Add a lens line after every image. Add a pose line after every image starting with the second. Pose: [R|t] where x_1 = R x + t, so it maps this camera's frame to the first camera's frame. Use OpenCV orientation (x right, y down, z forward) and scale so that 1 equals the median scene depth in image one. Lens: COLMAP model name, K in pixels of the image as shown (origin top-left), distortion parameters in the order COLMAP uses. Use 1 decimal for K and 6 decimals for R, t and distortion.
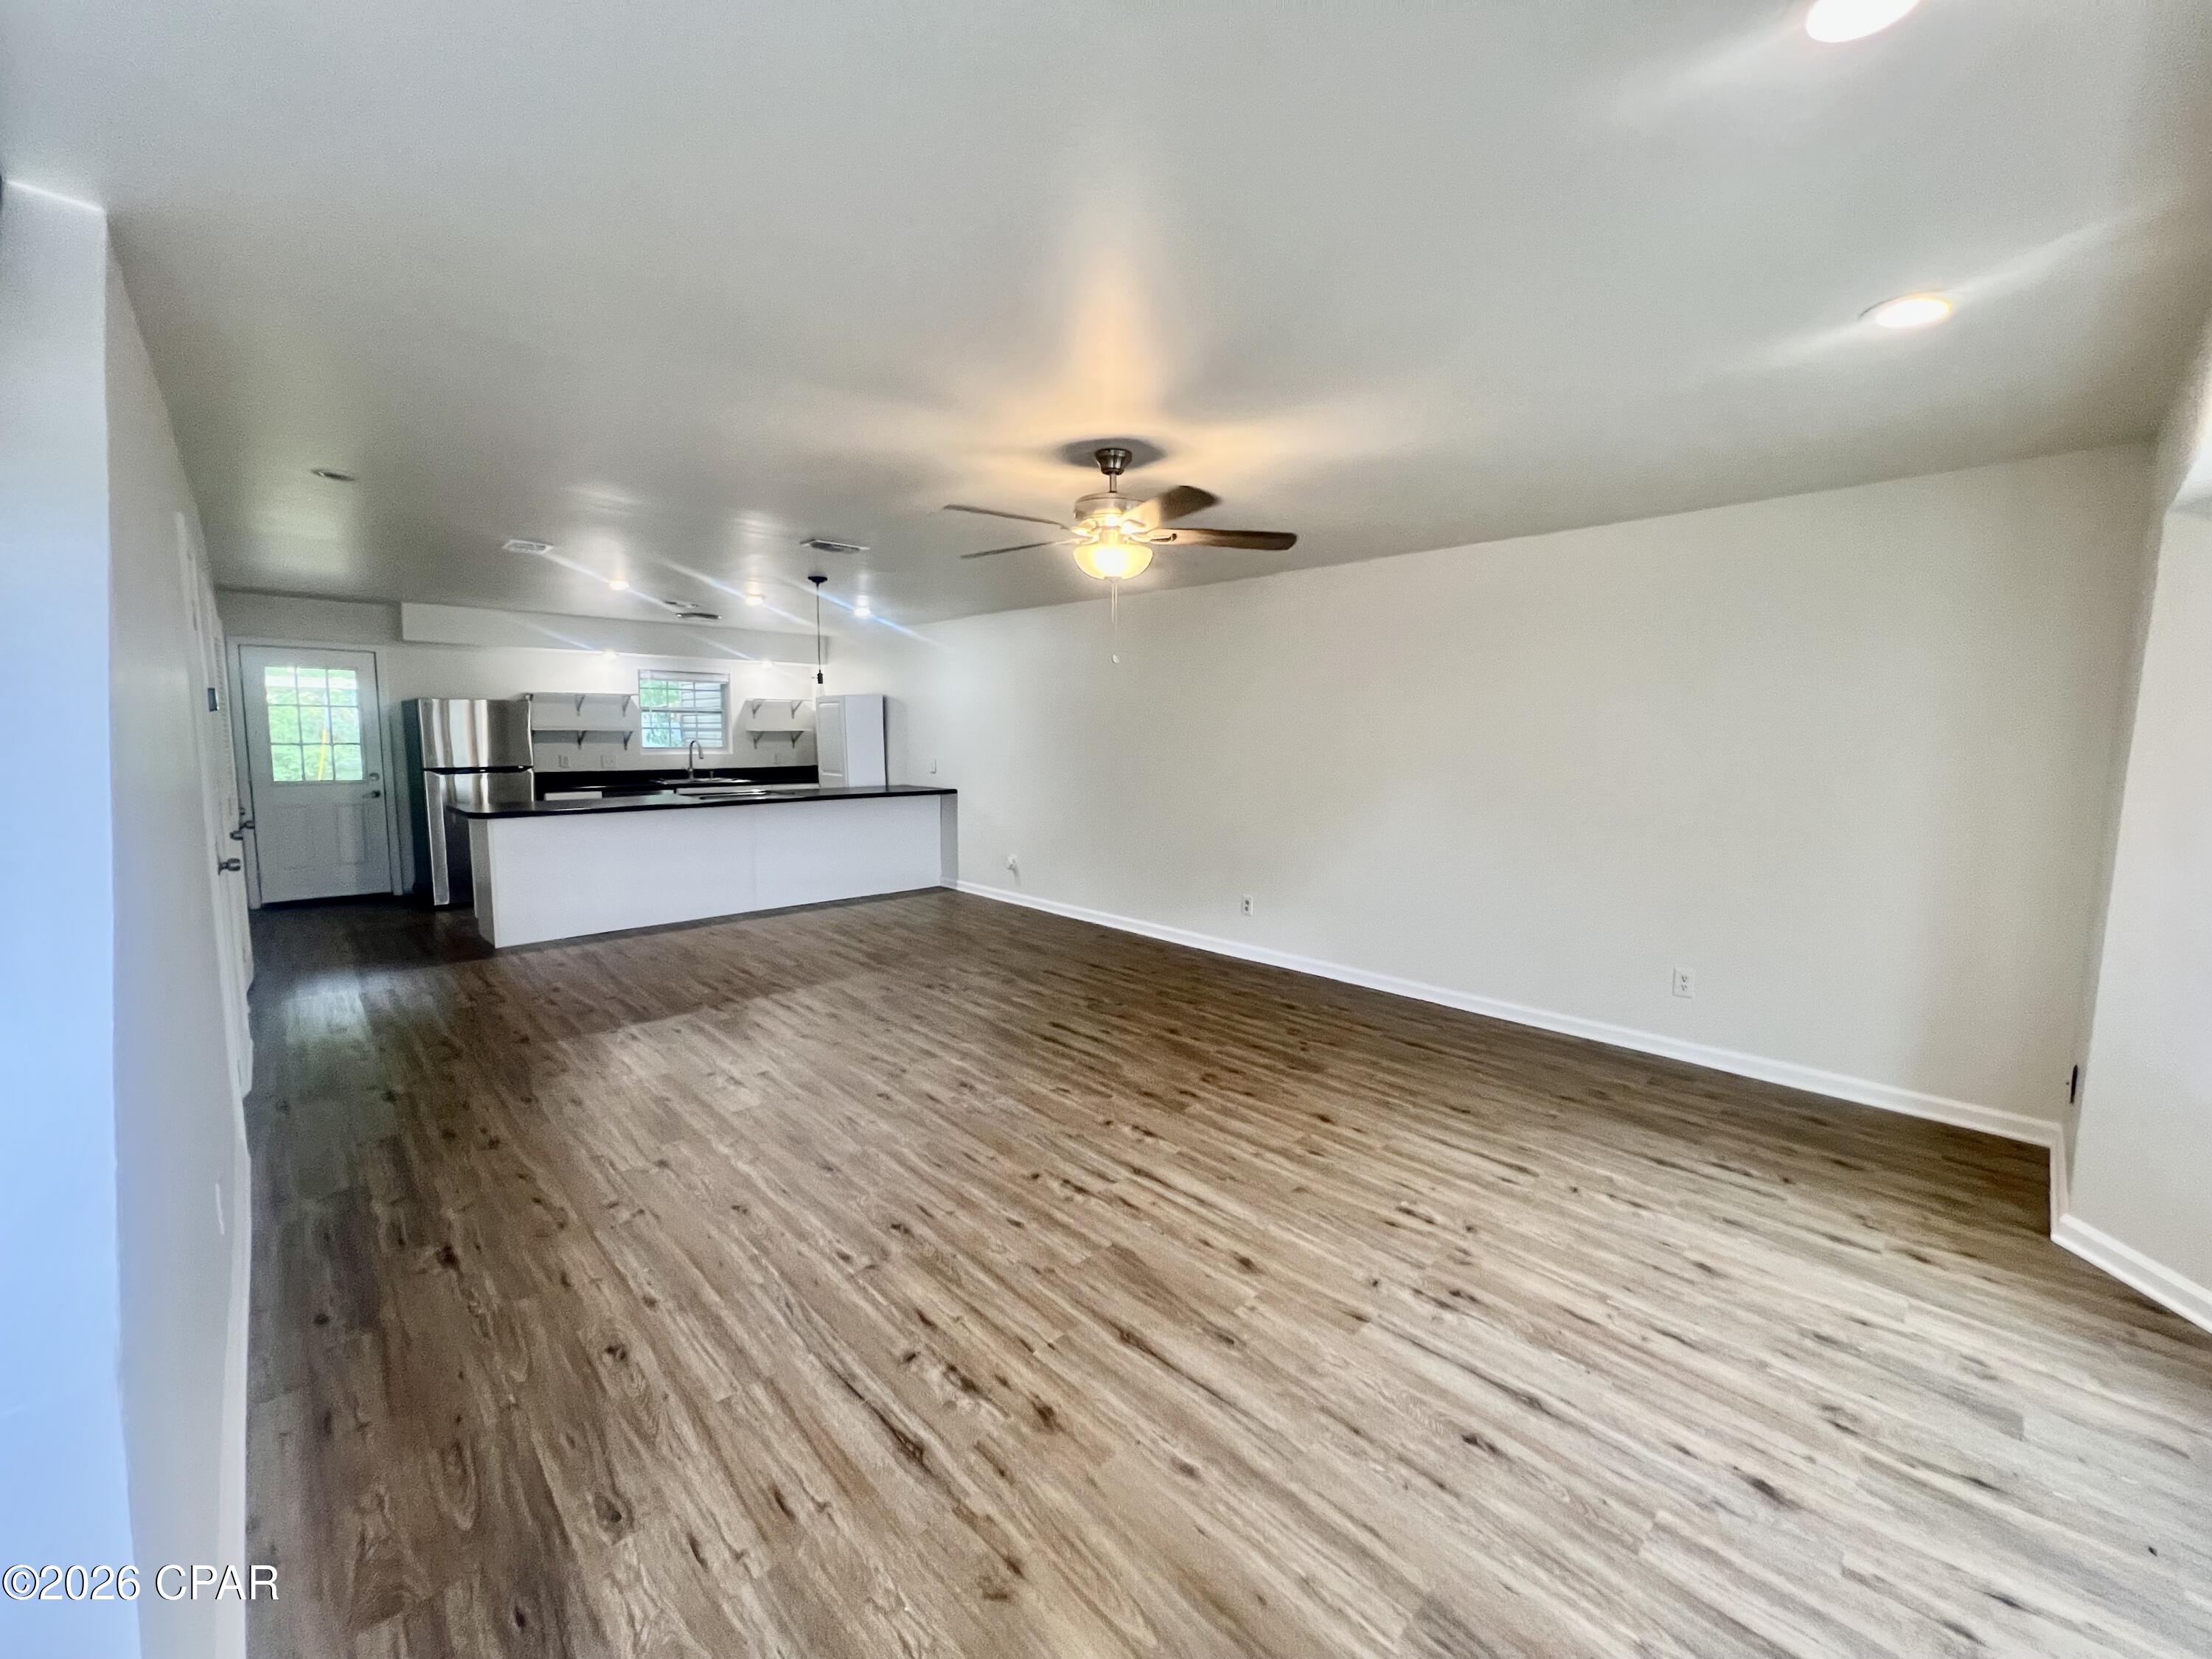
lens RADIAL K [[884.0, 0, 1106.0], [0, 884.0, 829.5], [0, 0, 1]] dist [-0.009335, 0.004526]
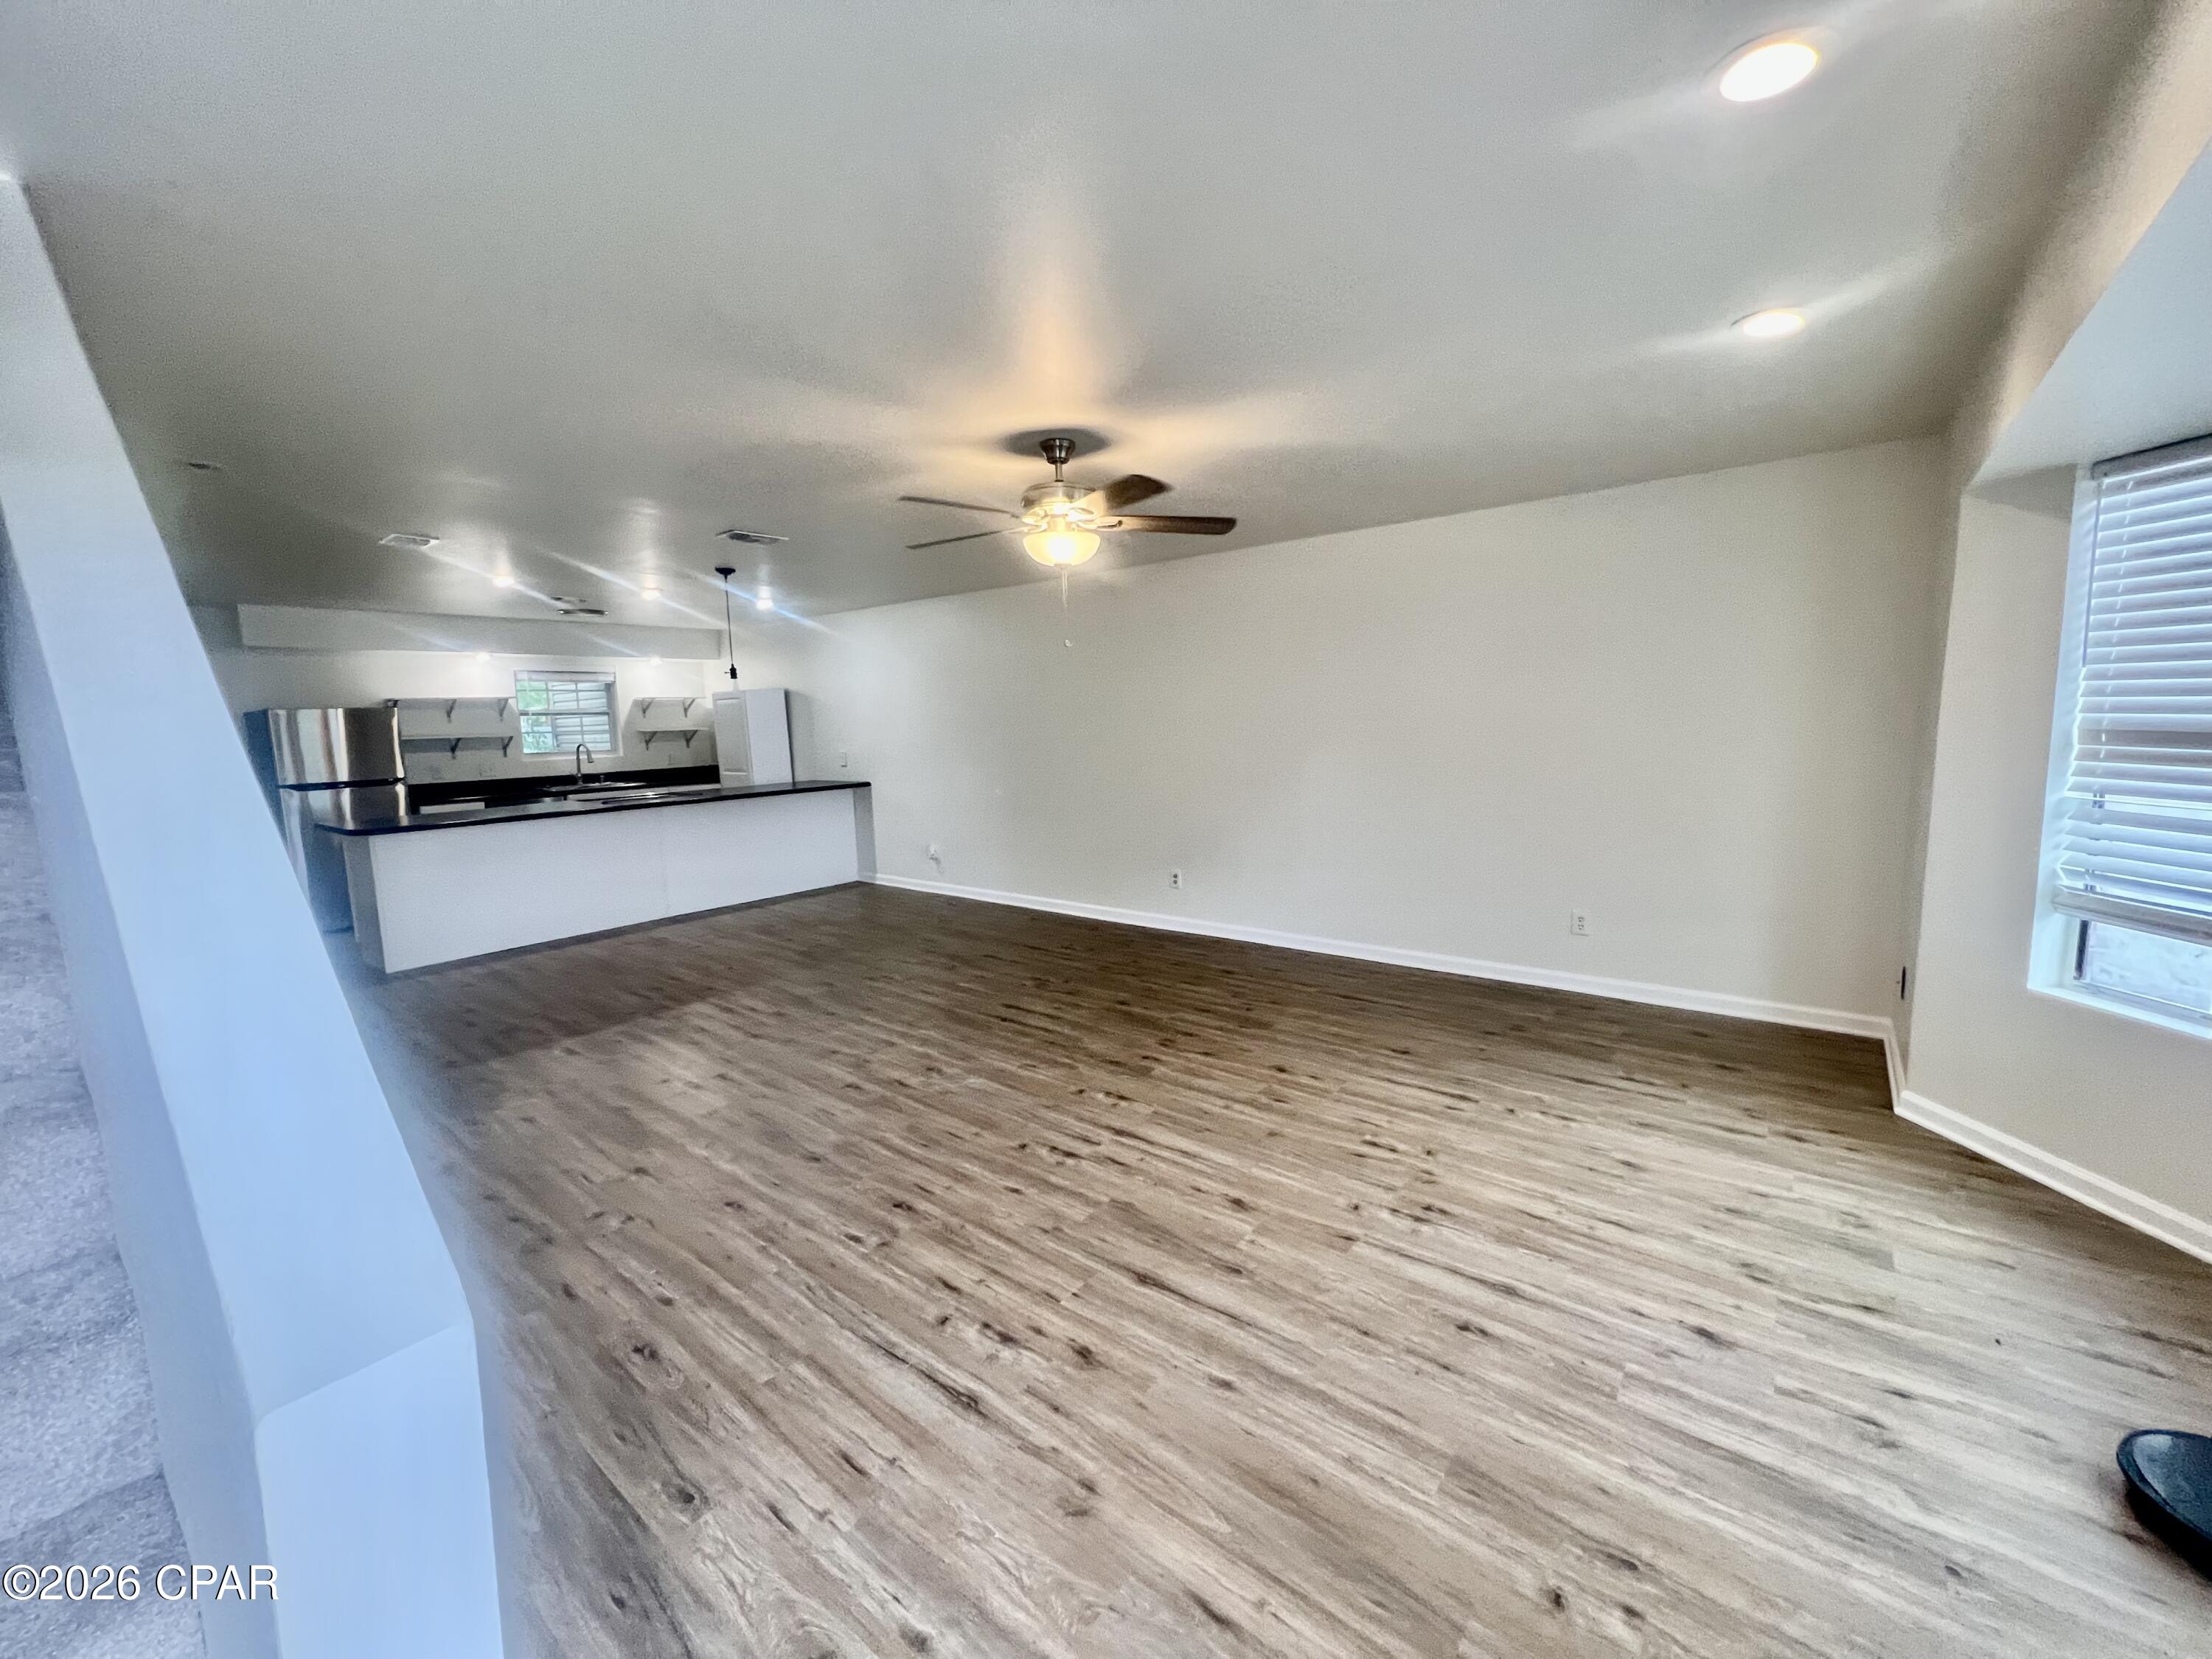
lens RADIAL K [[883.9, 0, 1106.0], [0, 883.9, 829.5], [0, 0, 1]] dist [-0.014877, 0.010108]
pose [[0.990915, -0.052963, 0.123621, -0.100962], [0.051059, 0.998524, 0.018518, 0.008571], [-0.124419, -0.012038, 0.992157, -0.036717]]
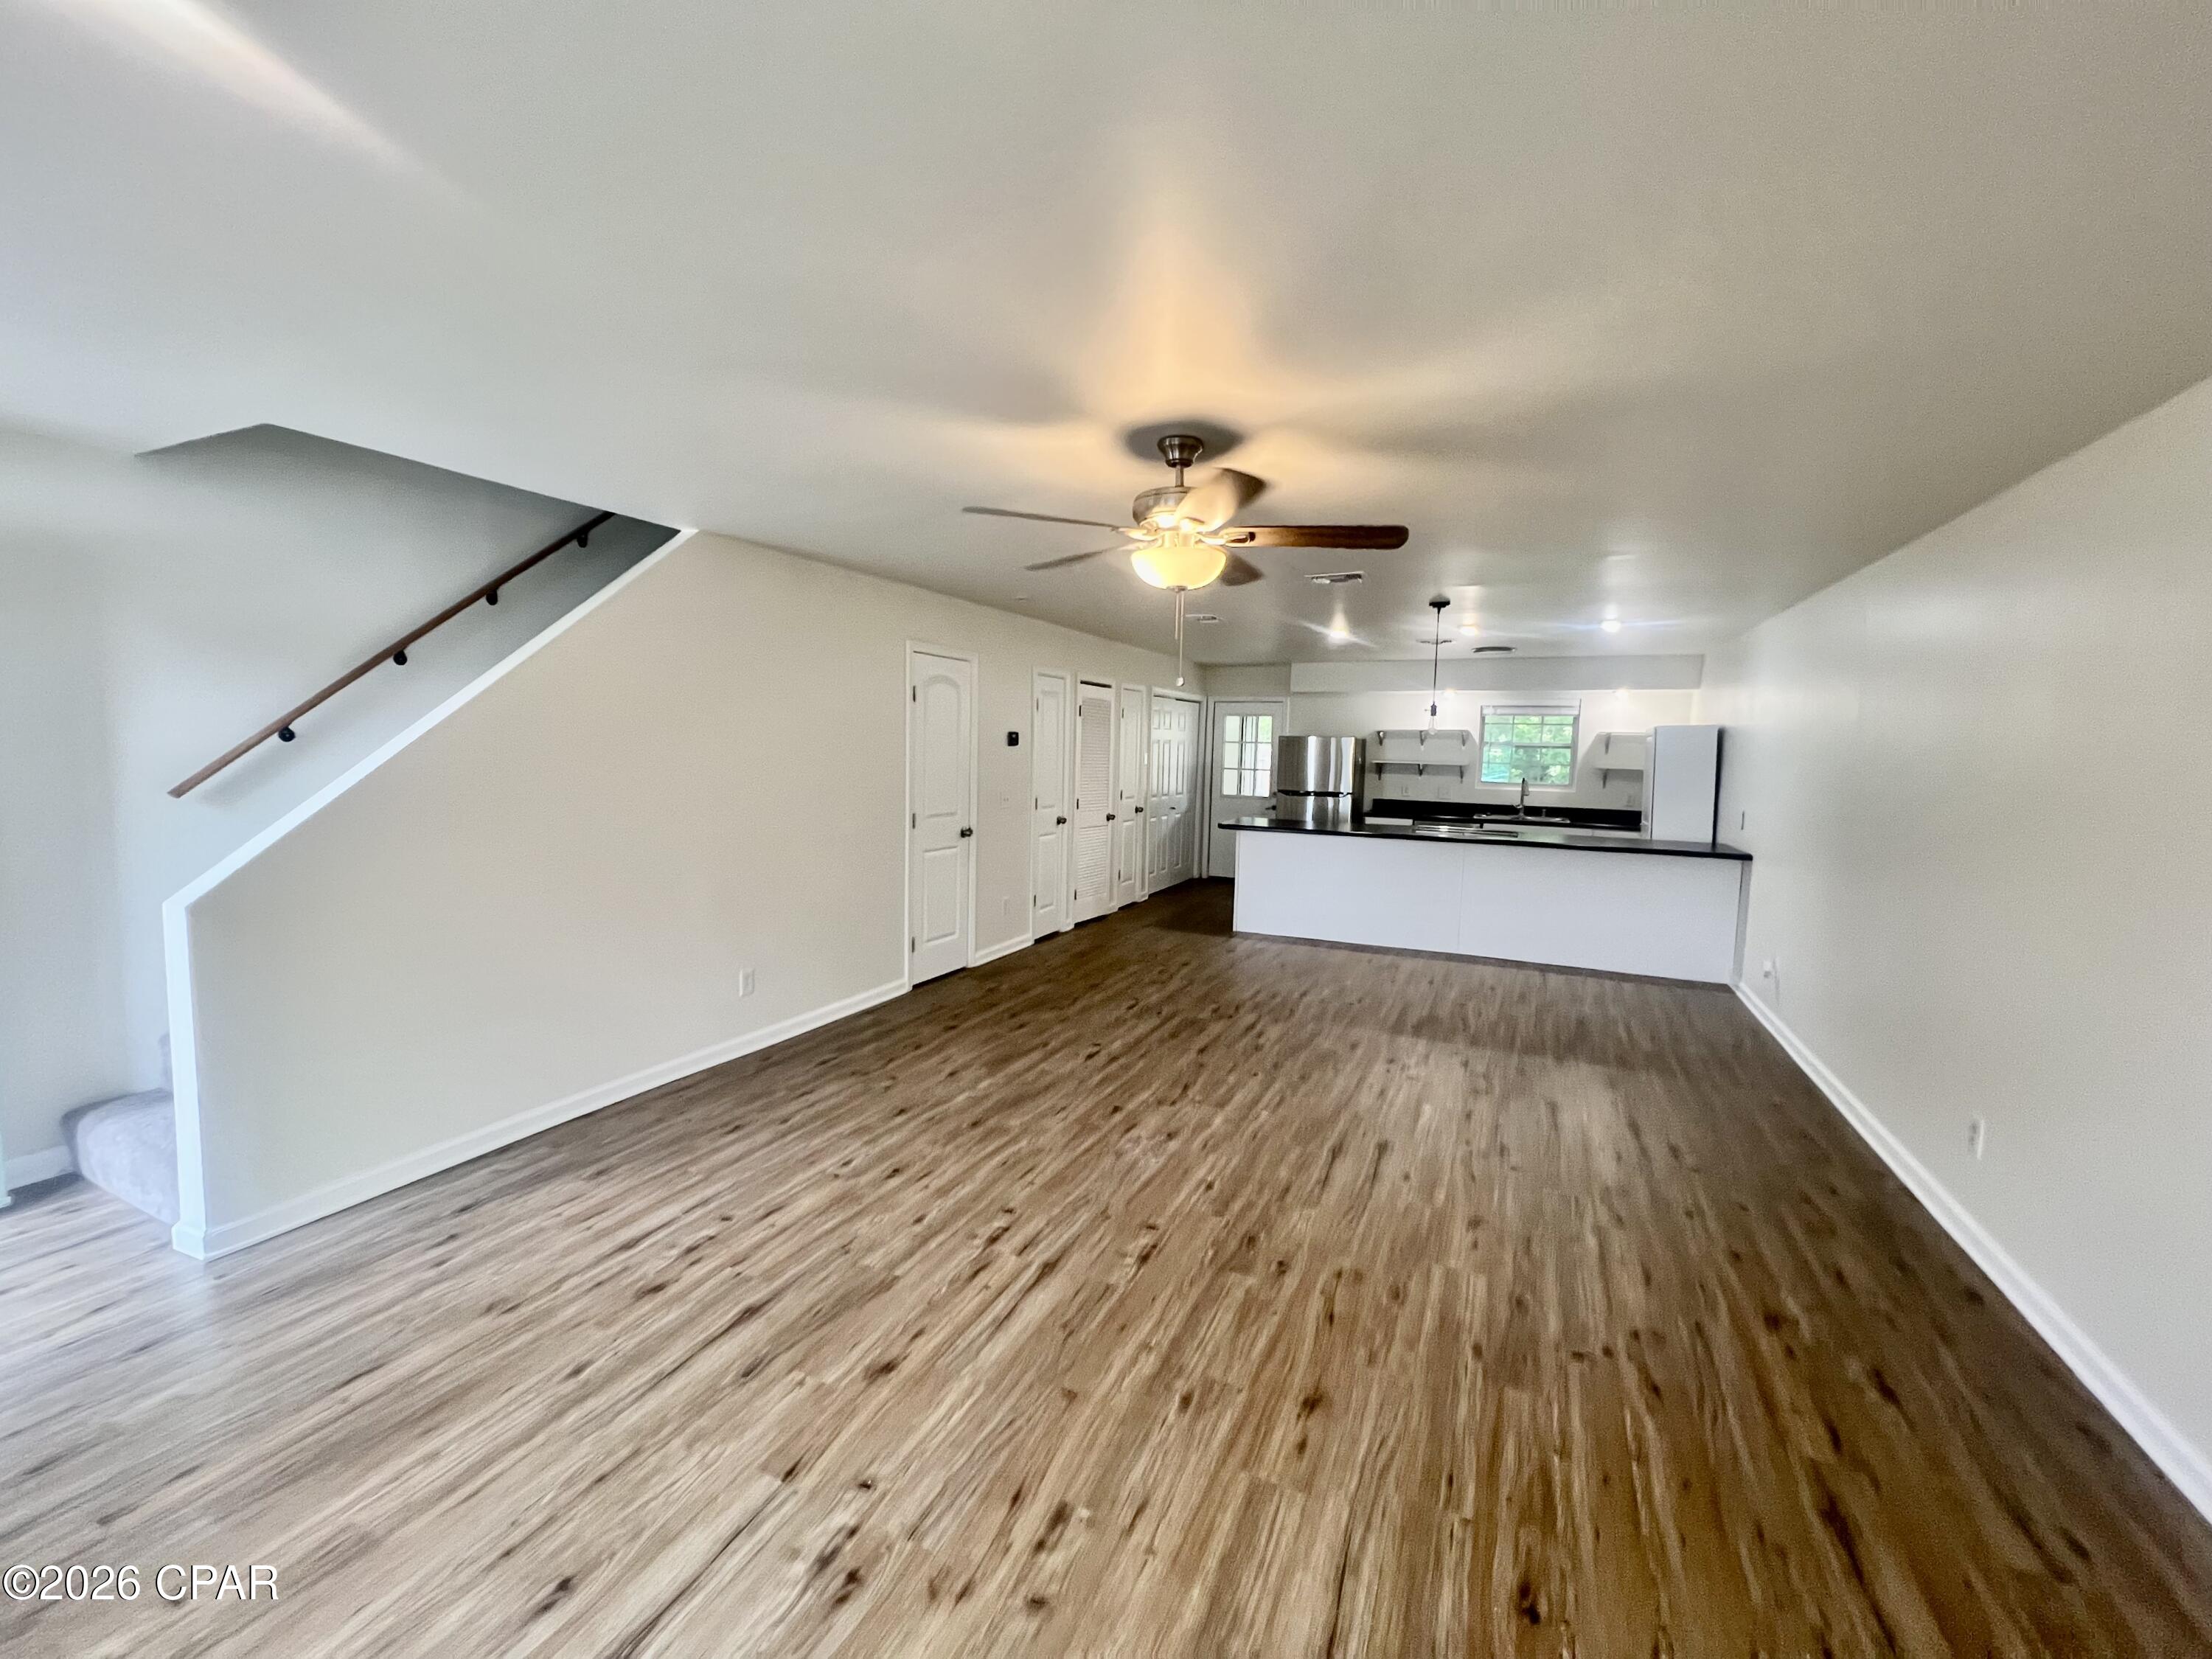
lens RADIAL K [[884.0, 0, 1106.0], [0, 884.0, 829.5], [0, 0, 1]] dist [-0.009335, 0.004526]
pose [[0.360213, 0.087207, -0.928785, 0.932703], [-0.124414, 0.991218, 0.044817, -0.101013], [0.924536, 0.099410, 0.367899, 0.763919]]
